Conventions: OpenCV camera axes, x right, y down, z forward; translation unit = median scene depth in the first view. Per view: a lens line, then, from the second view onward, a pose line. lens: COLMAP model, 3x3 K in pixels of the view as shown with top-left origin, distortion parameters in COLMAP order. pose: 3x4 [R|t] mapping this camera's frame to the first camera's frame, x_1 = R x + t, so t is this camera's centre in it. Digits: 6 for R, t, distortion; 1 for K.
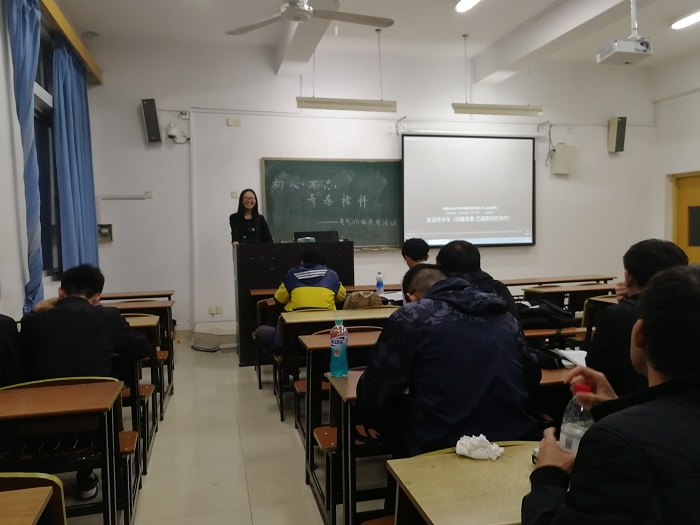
lens RADIAL K [[555.6, 0, 348.1], [0, 555.6, 262.2], [0, 0, 1]] dist [0.043806, -0.015793]
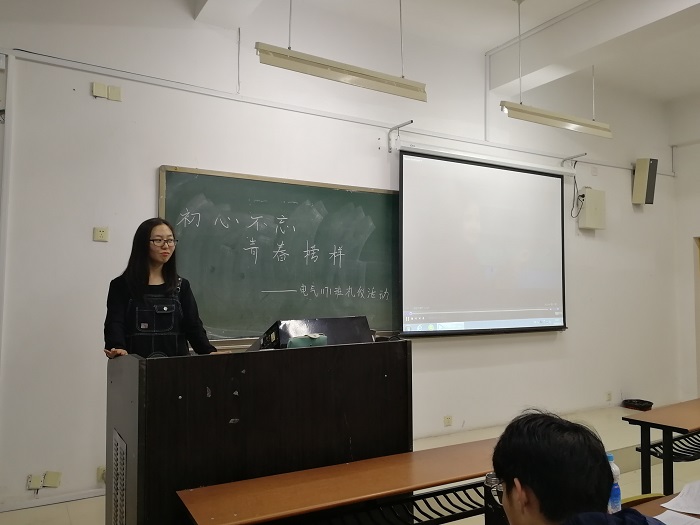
lens RADIAL K [[555.6, 0, 351.9], [0, 555.6, 265.0], [0, 0, 1]] dist [0.043806, -0.015793]
pose [[0.952924, 0.030910, 0.301628, -0.135419], [0.001168, 0.994409, -0.105594, -0.038880], [-0.303206, 0.100976, 0.947560, 0.446350]]
